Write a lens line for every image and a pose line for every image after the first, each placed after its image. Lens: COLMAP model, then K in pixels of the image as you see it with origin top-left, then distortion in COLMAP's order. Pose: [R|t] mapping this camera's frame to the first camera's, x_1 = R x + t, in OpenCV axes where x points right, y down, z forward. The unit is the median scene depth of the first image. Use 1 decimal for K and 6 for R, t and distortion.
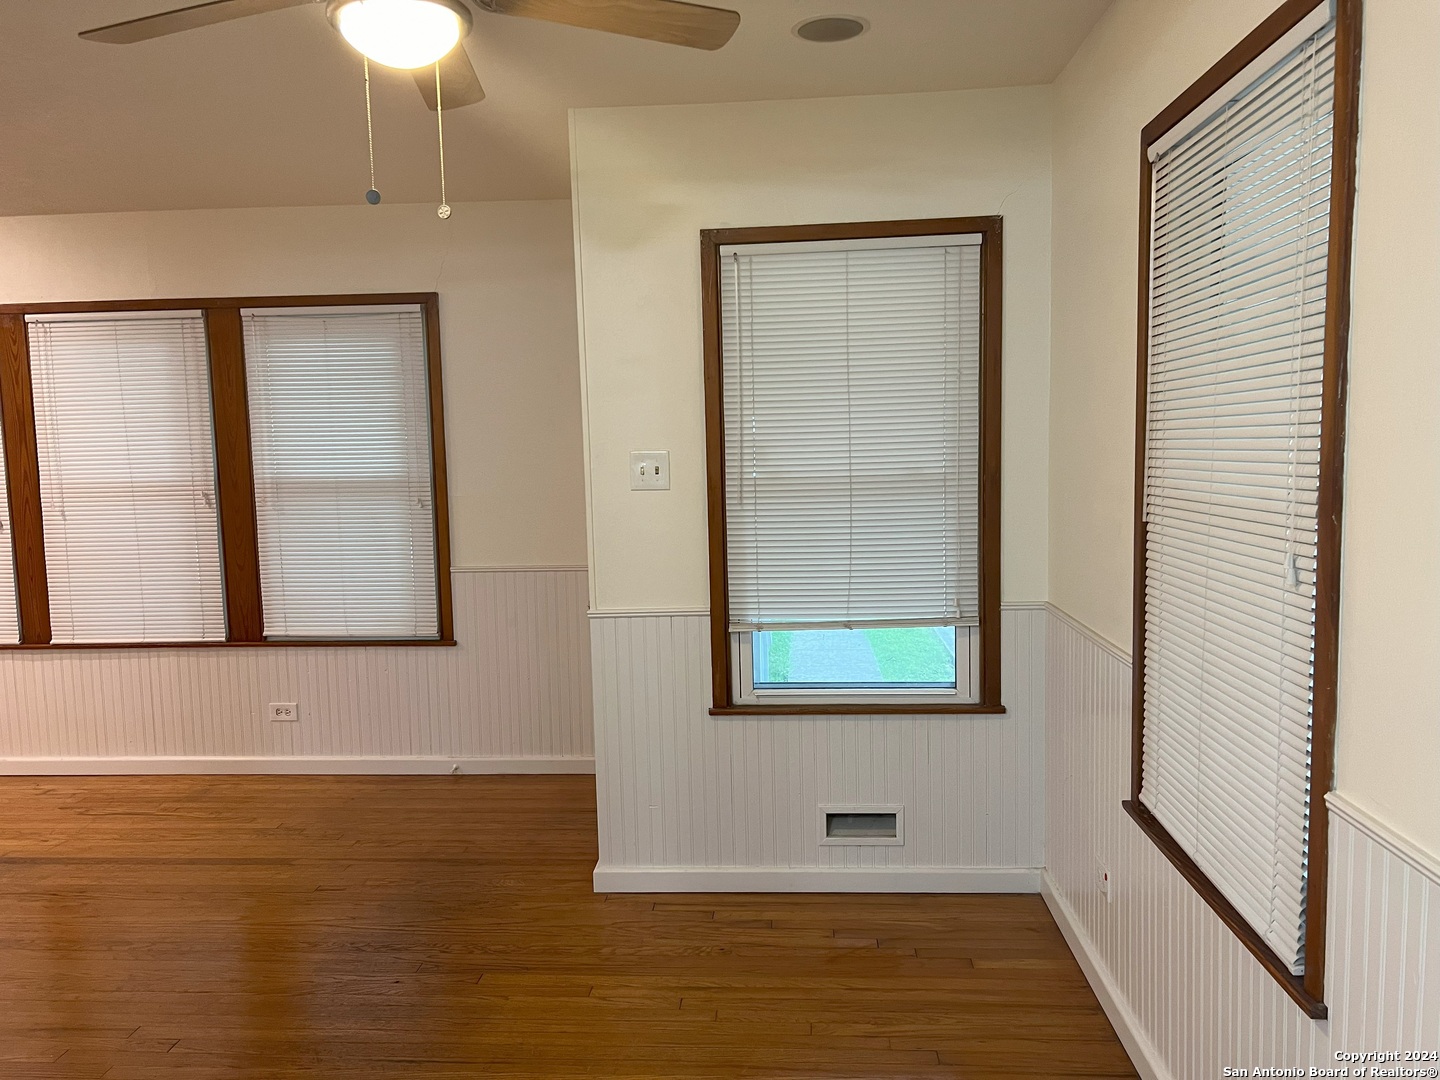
lens RADIAL K [[1071.6, 0, 726.6], [0, 1071.6, 554.0], [0, 0, 1]] dist [0.023026, -0.031493]
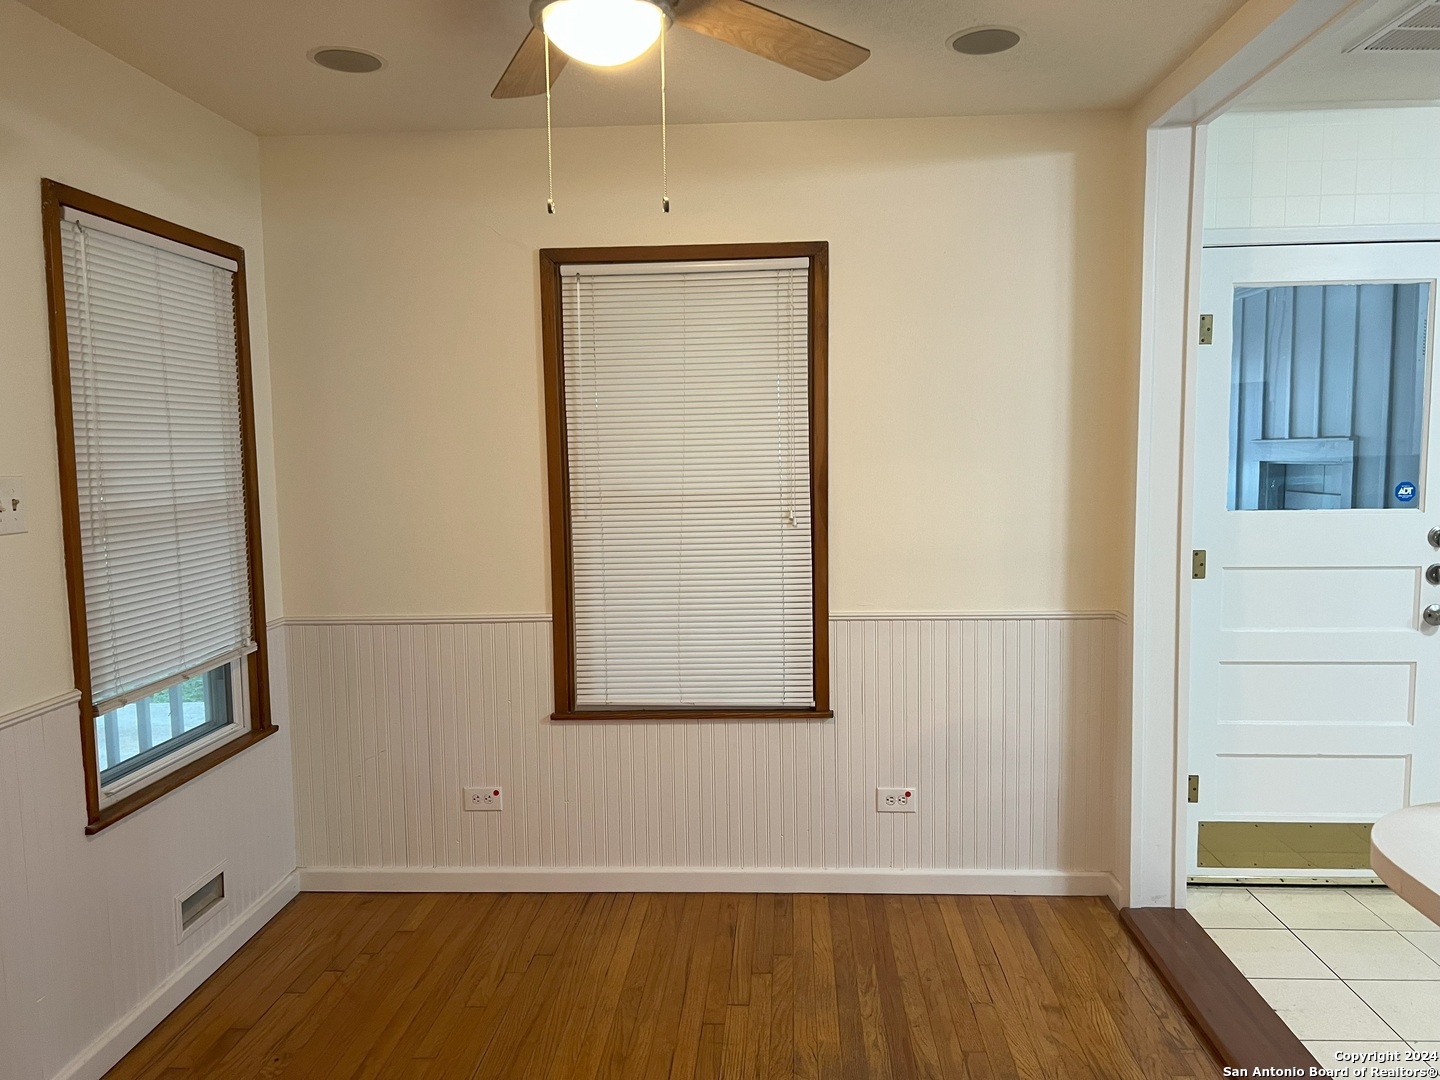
lens RADIAL K [[1071.6, 0, 748.0], [0, 1071.6, 552.9], [0, 0, 1]] dist [0.023026, -0.031493]
pose [[-0.023759, -0.075200, 0.996885, -0.560350], [0.118077, 0.989976, 0.077493, -0.034145], [-0.992720, 0.119550, -0.014642, 0.400481]]
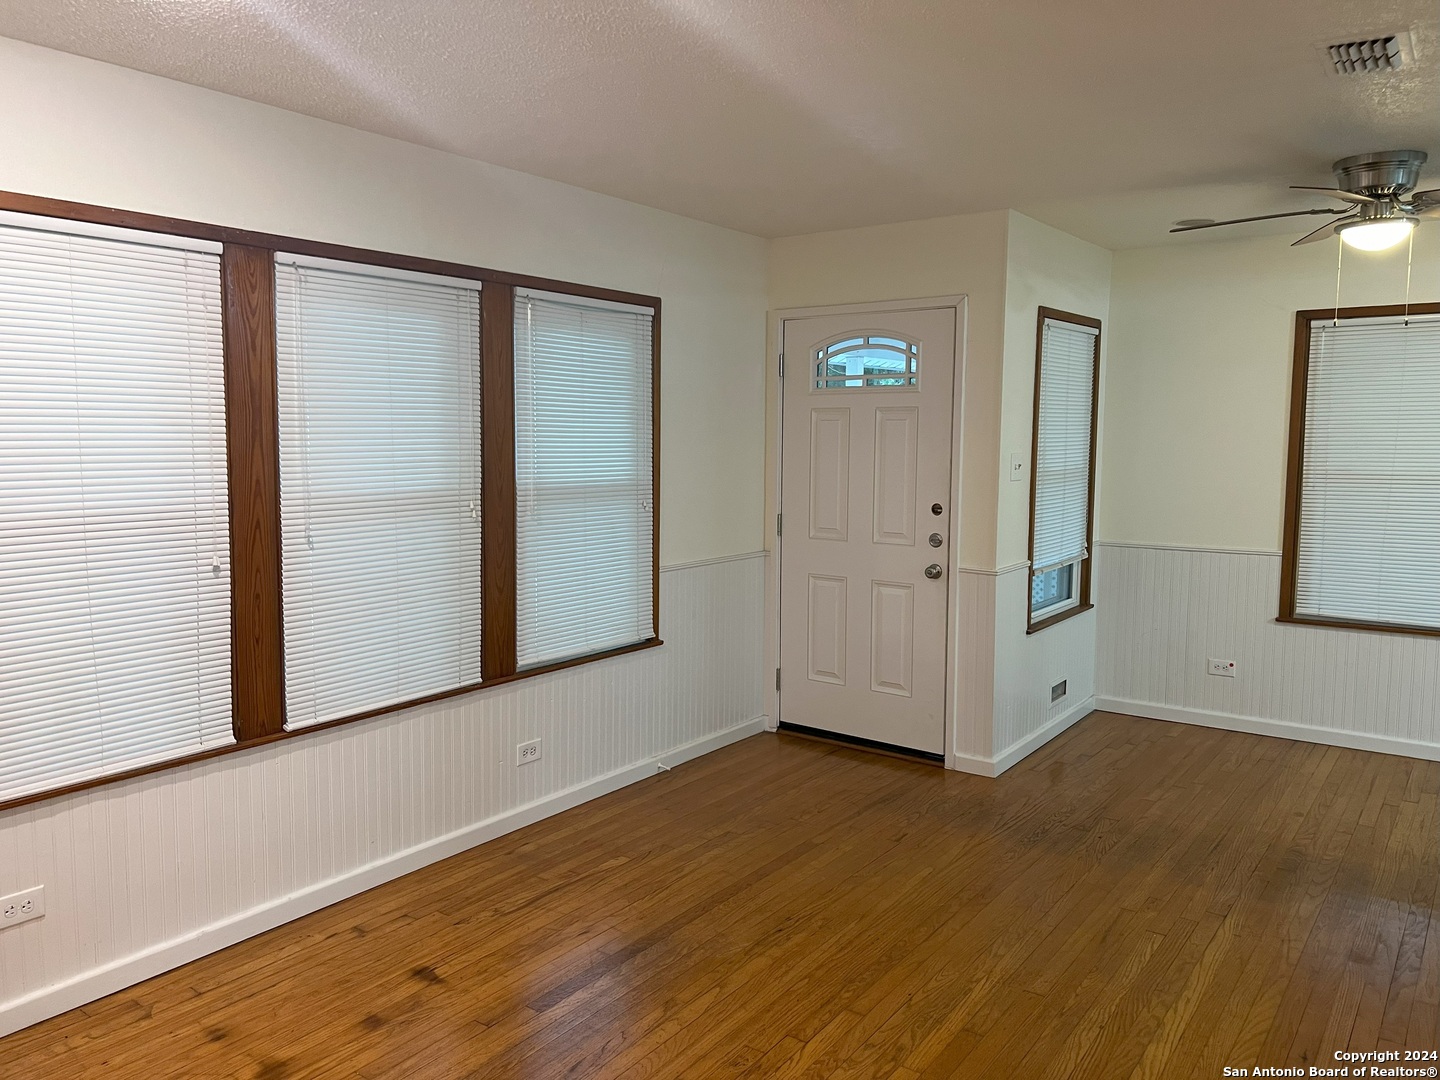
lens RADIAL K [[1071.6, 0, 715.7], [0, 1071.6, 542.5], [0, 0, 1]] dist [0.023026, -0.031493]
pose [[0.546451, -0.065902, 0.834894, -1.092586], [0.077257, 0.996615, 0.028102, -0.036371], [-0.833920, 0.049145, 0.549692, 0.405685]]
